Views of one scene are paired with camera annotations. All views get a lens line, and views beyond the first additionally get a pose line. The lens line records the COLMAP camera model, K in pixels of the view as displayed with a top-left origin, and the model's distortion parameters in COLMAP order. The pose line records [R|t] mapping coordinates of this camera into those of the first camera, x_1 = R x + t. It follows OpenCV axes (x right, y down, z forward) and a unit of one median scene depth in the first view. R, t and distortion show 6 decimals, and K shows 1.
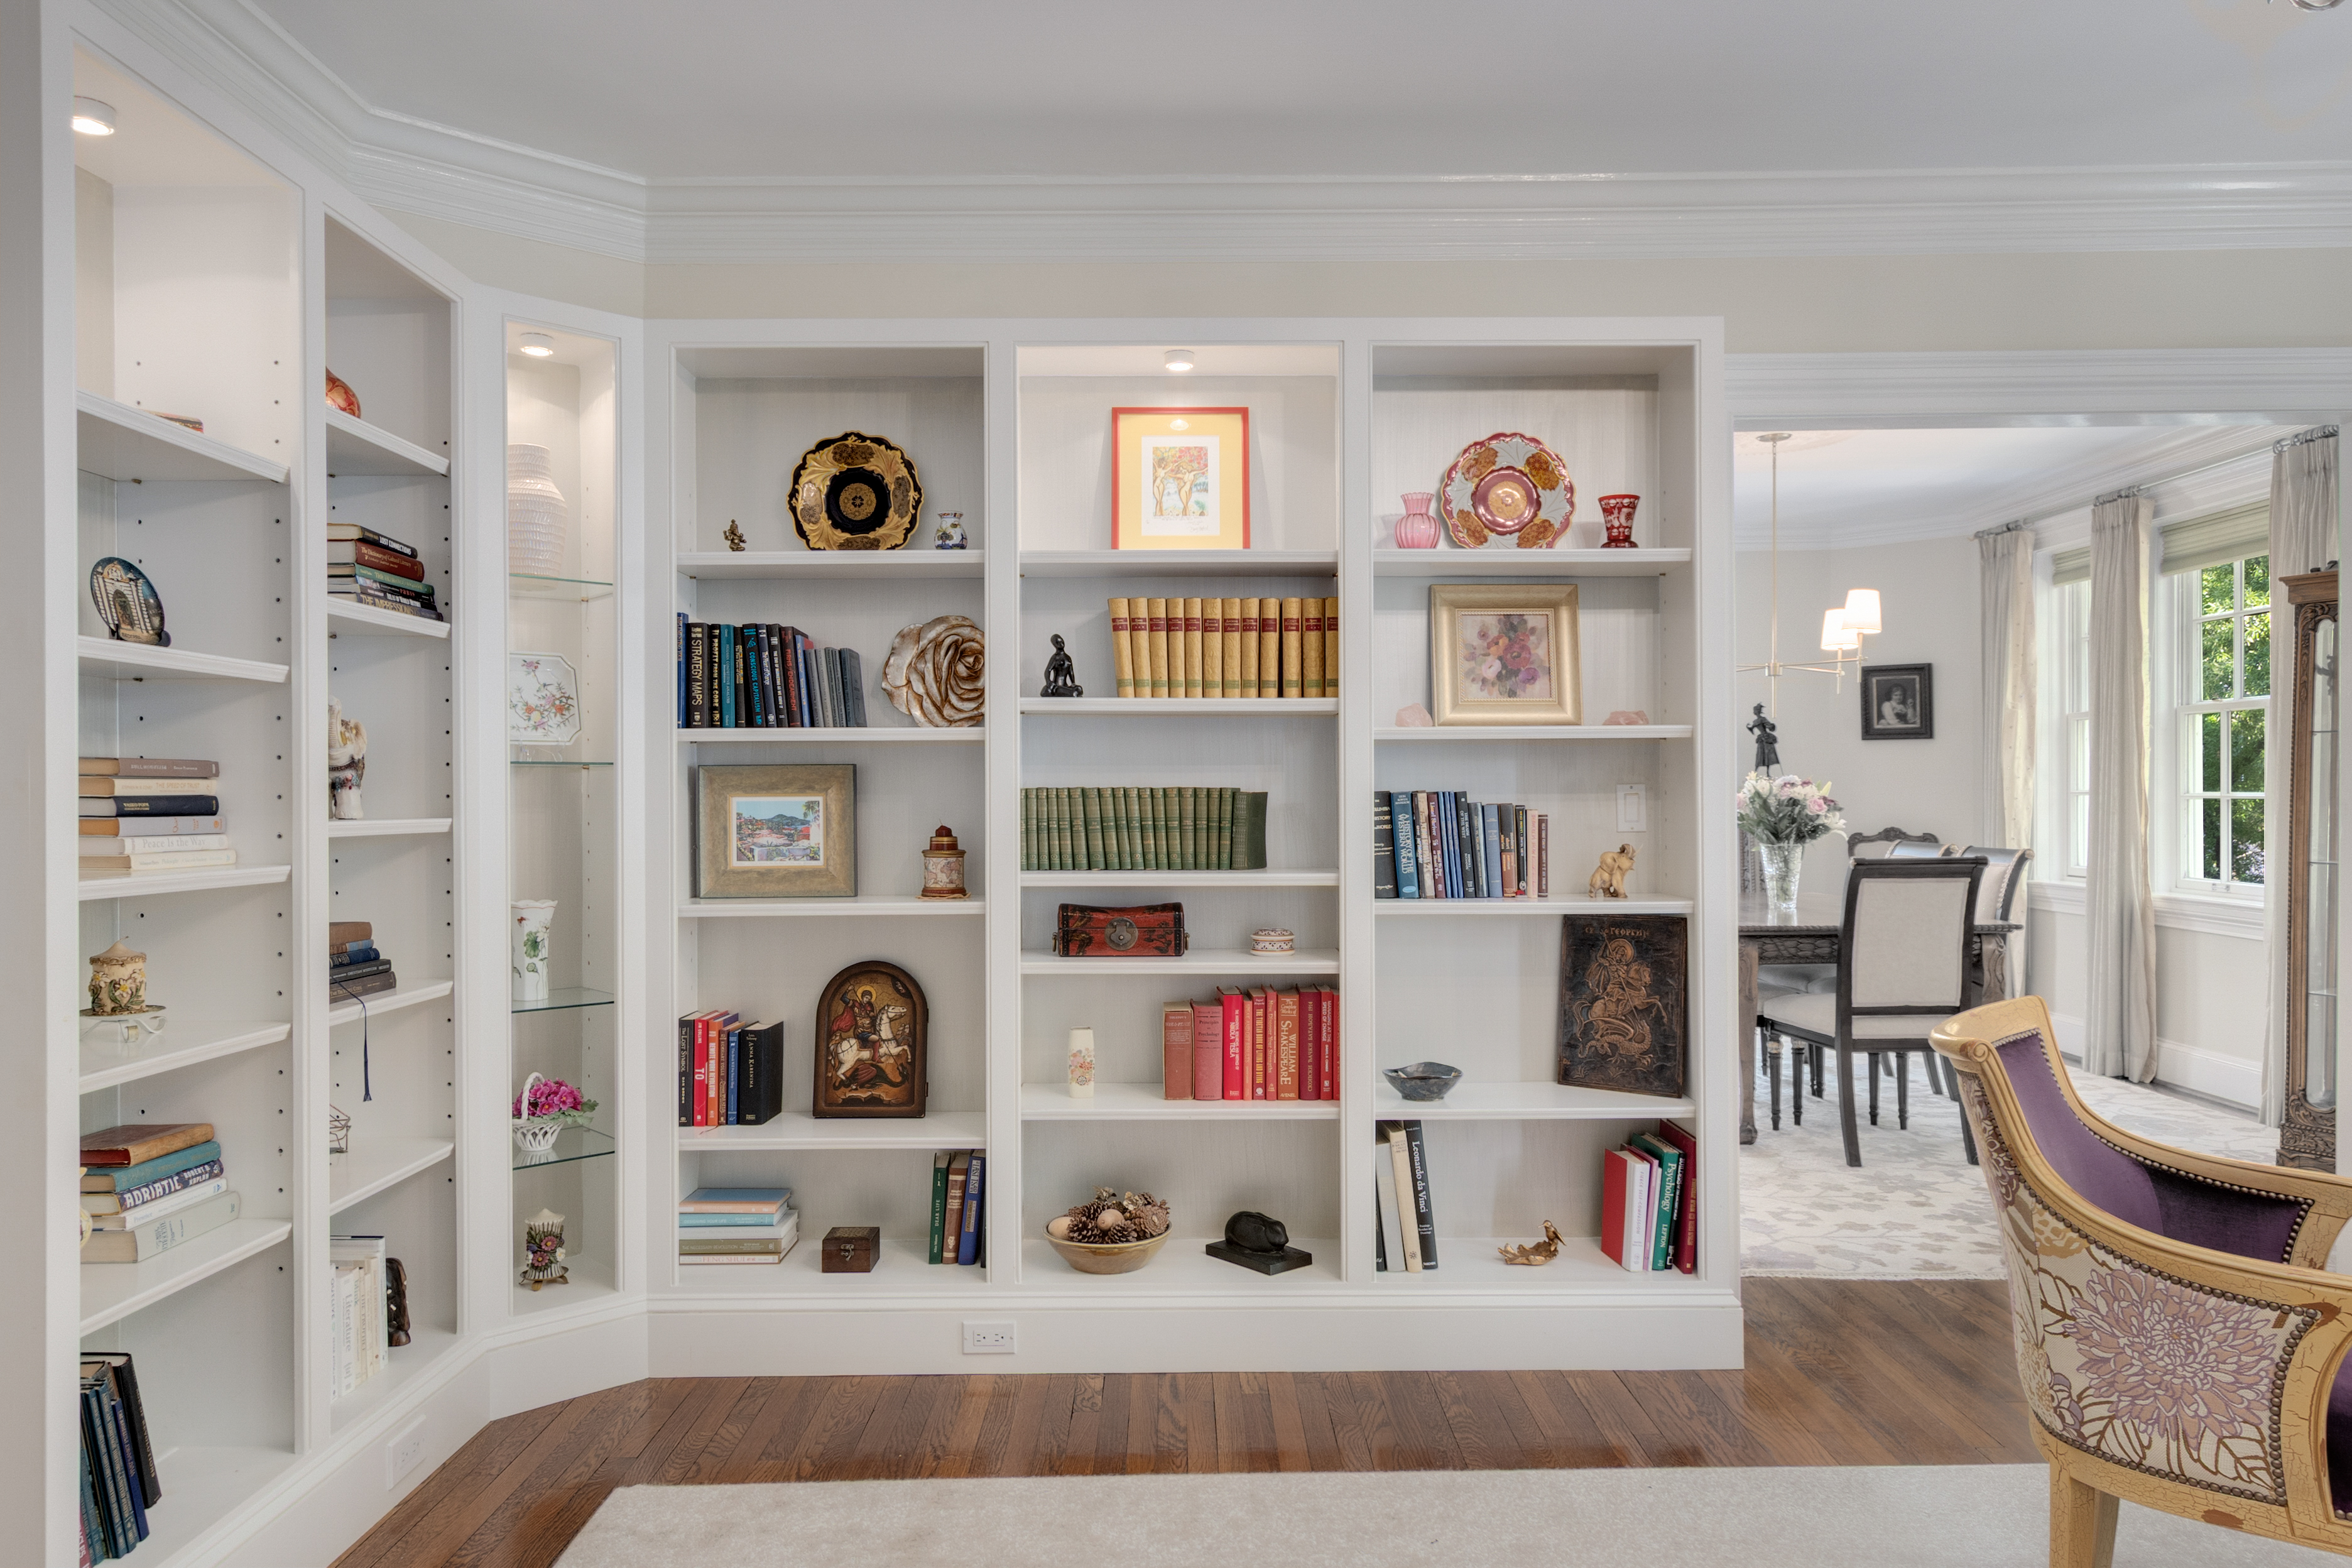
lens RADIAL K [[1528.2, 0, 1176.3], [0, 1528.2, 791.7], [0, 0, 1]] dist [0.008739, -0.002950]
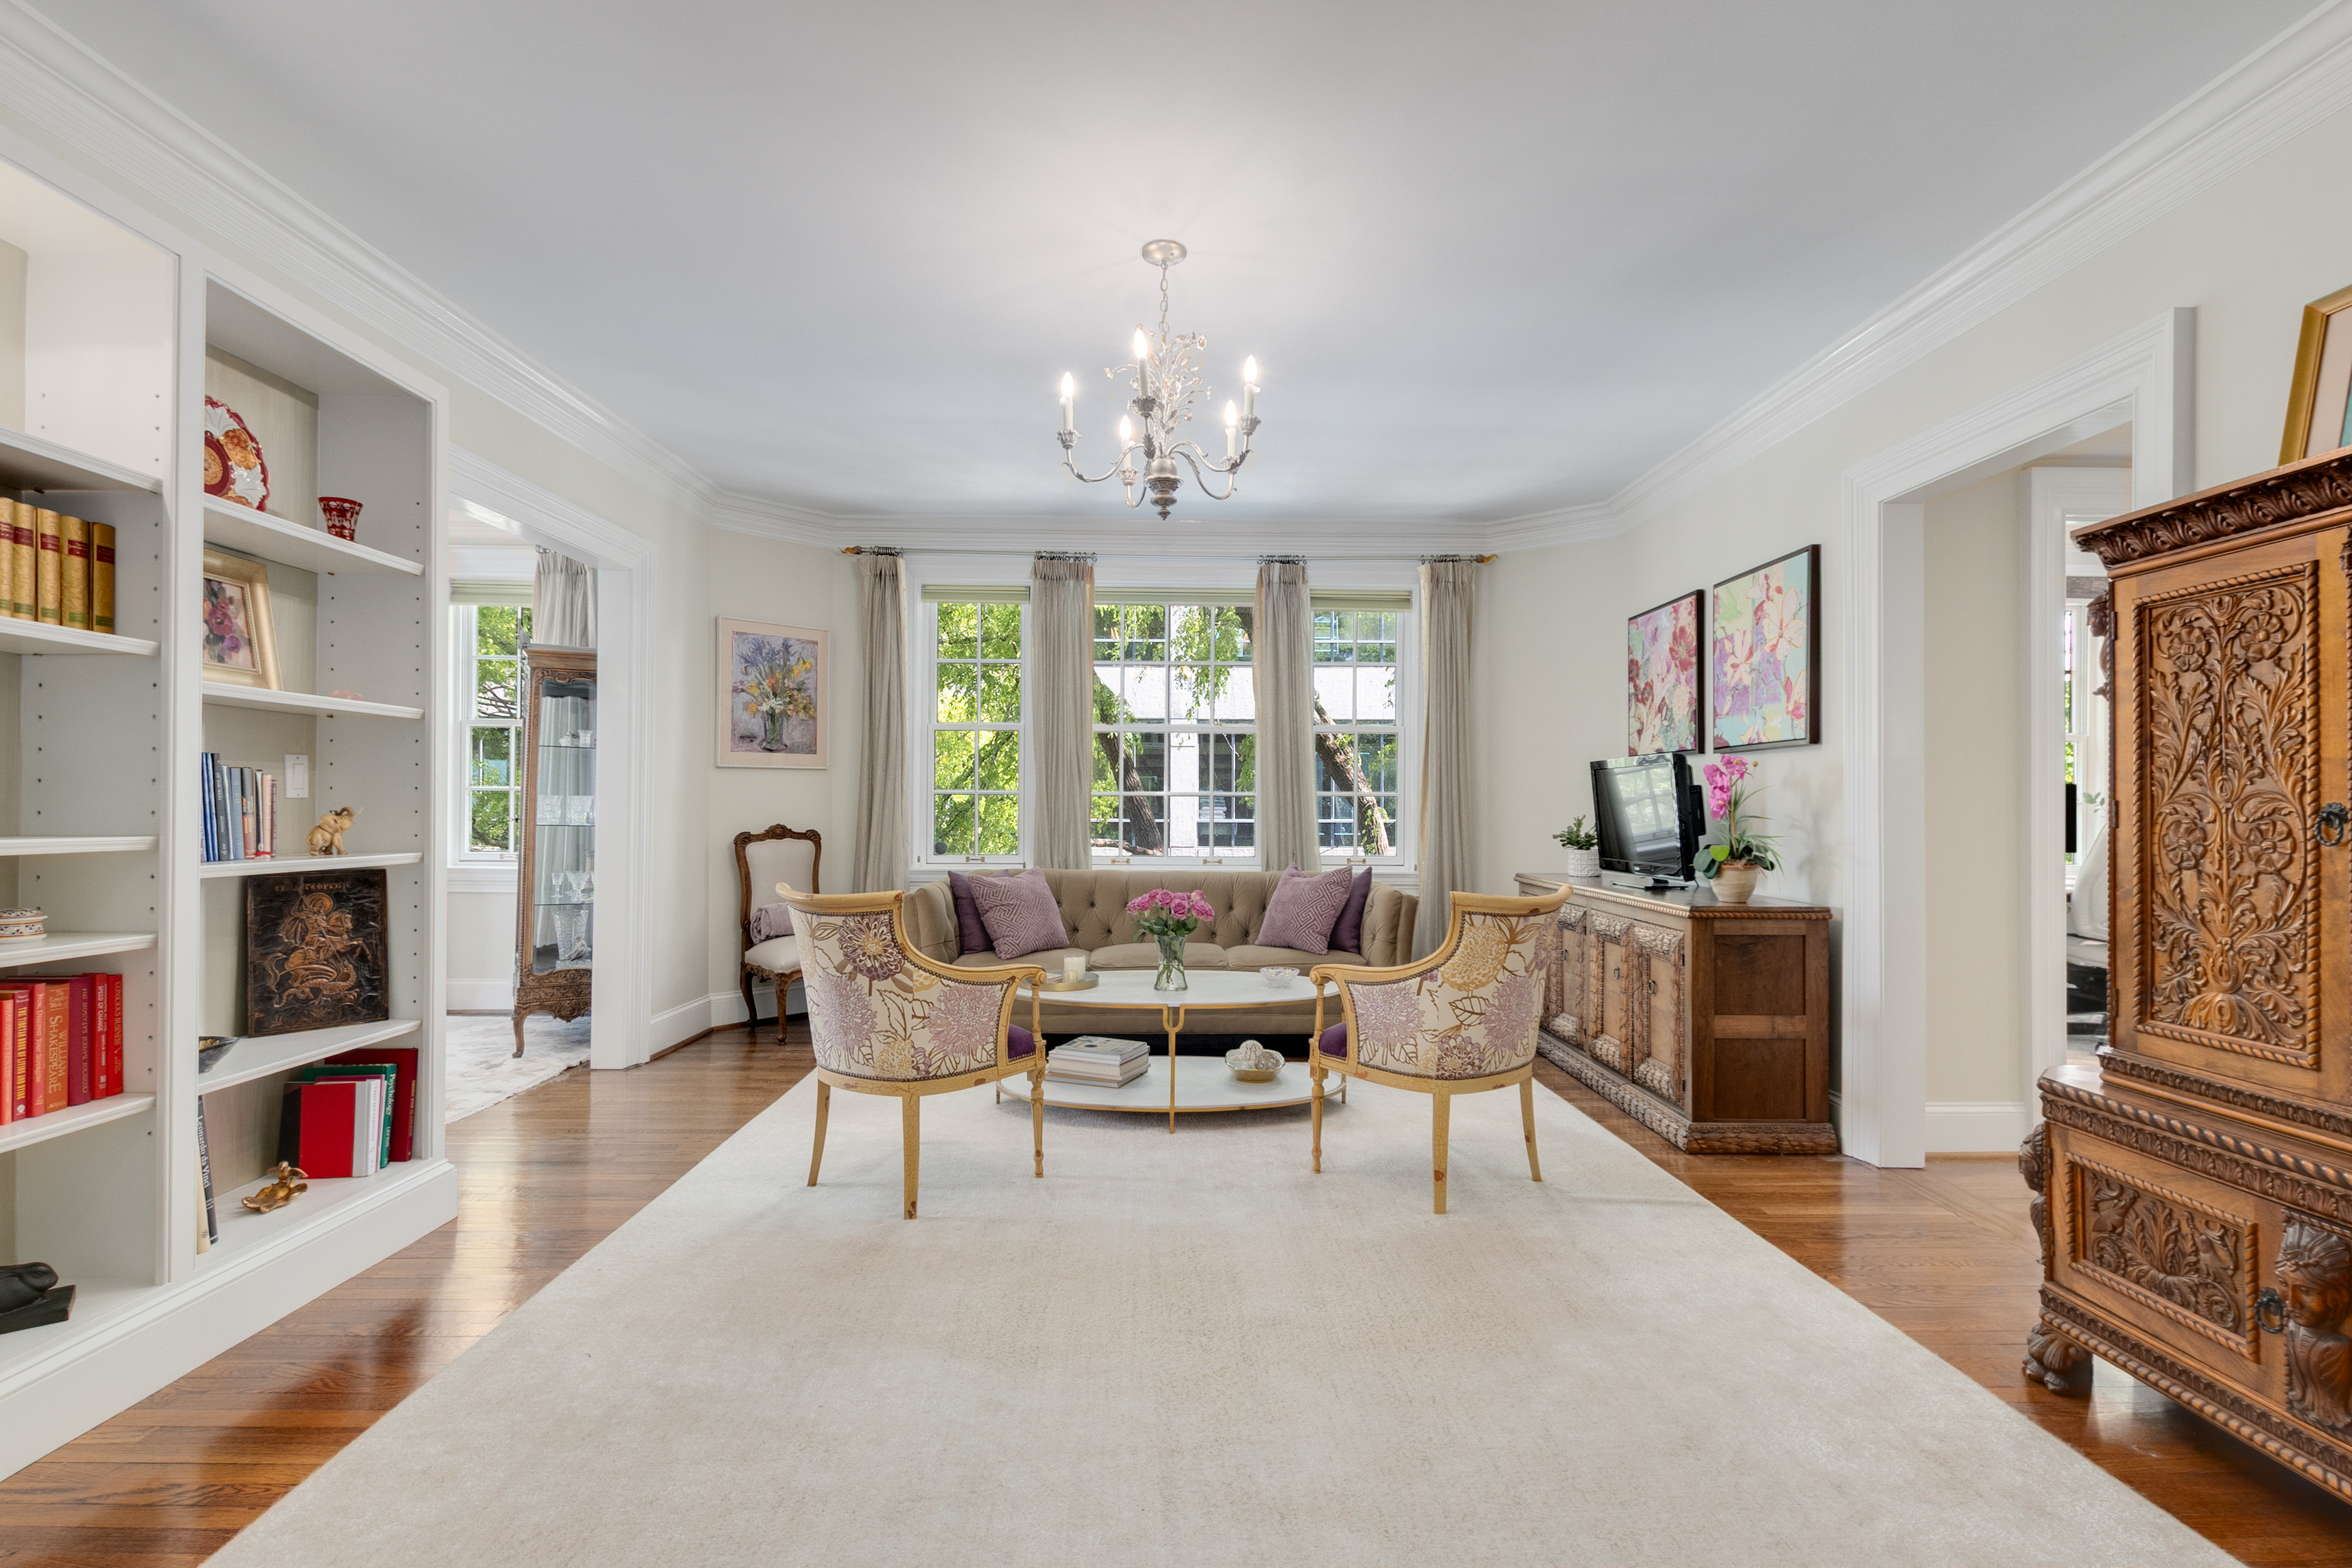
lens RADIAL K [[1091.3, 0, 1178.6], [0, 1091.3, 796.8], [0, 0, 1]] dist [0.005897, -0.003333]
pose [[-0.017222, 0.015122, 0.999737, -0.526699], [-0.006612, 0.999862, -0.015237, 0.034570], [-0.999830, -0.006873, -0.017120, 0.390145]]
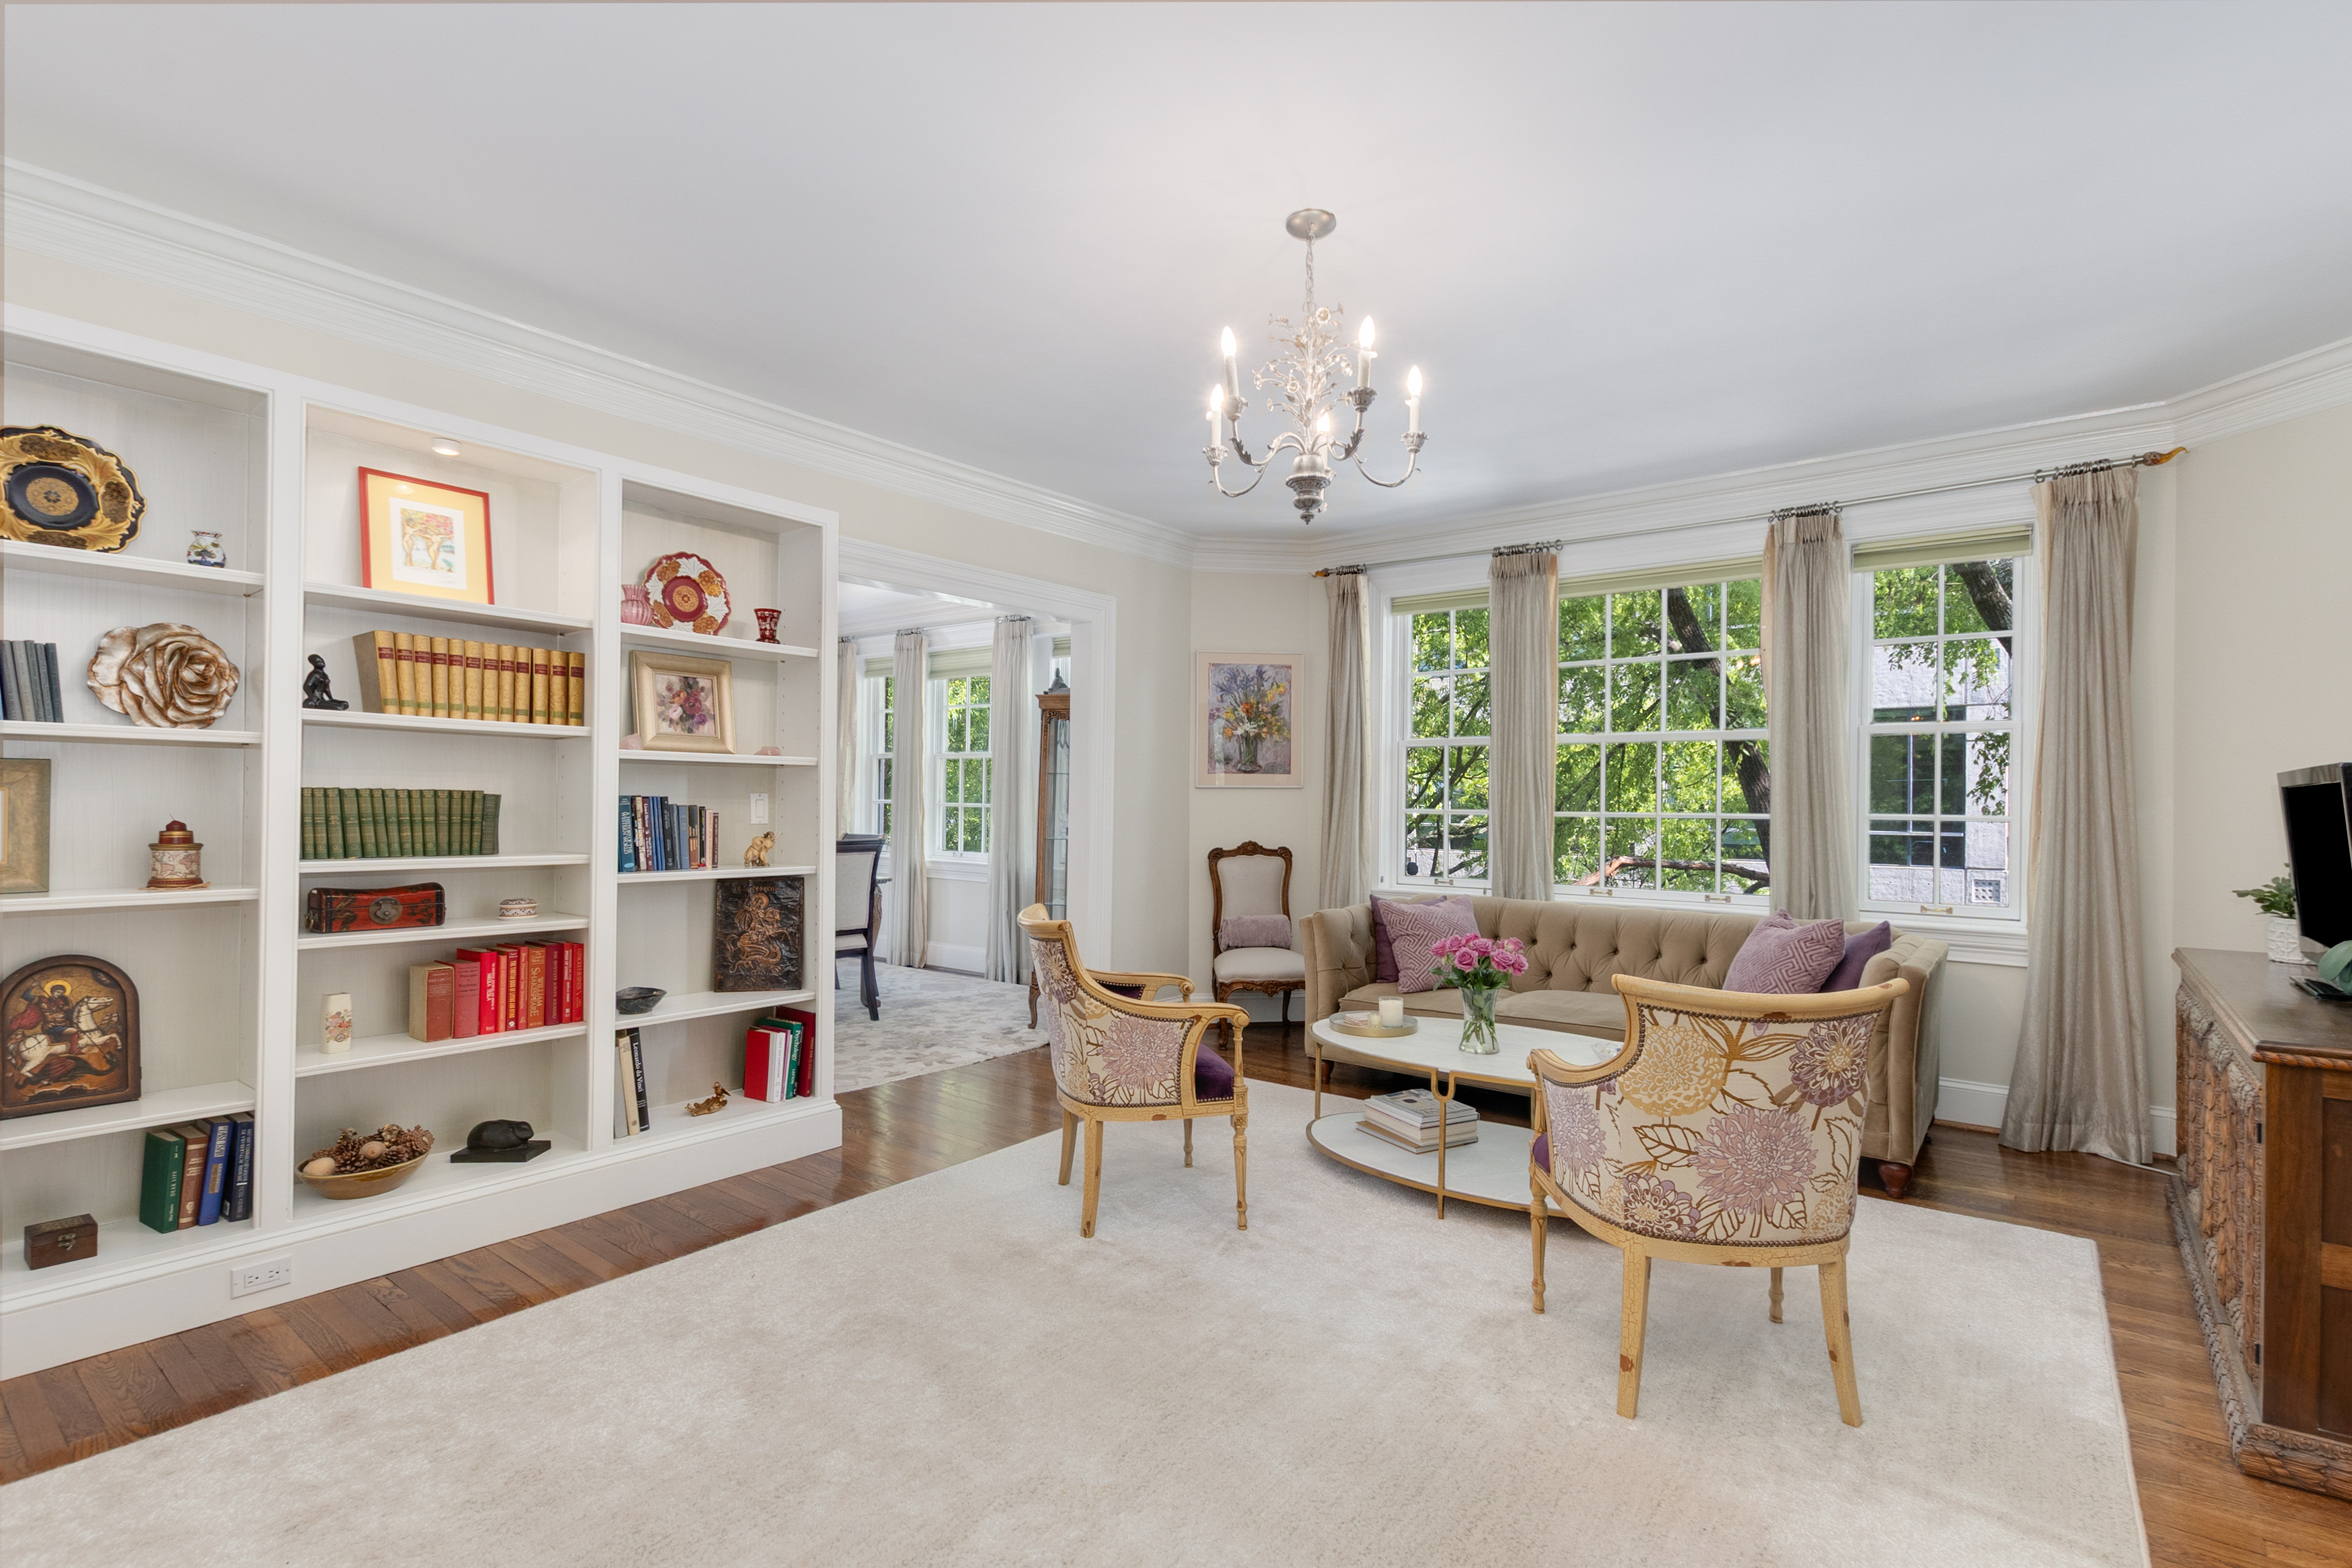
lens RADIAL K [[1091.3, 0, 1183.5], [0, 1091.3, 794.9], [0, 0, 1]] dist [0.005897, -0.003333]
pose [[0.619985, 0.017346, 0.784422, -0.318396], [-0.014094, 0.999840, -0.010970, 0.002661], [-0.784487, -0.004254, 0.620131, -0.025460]]
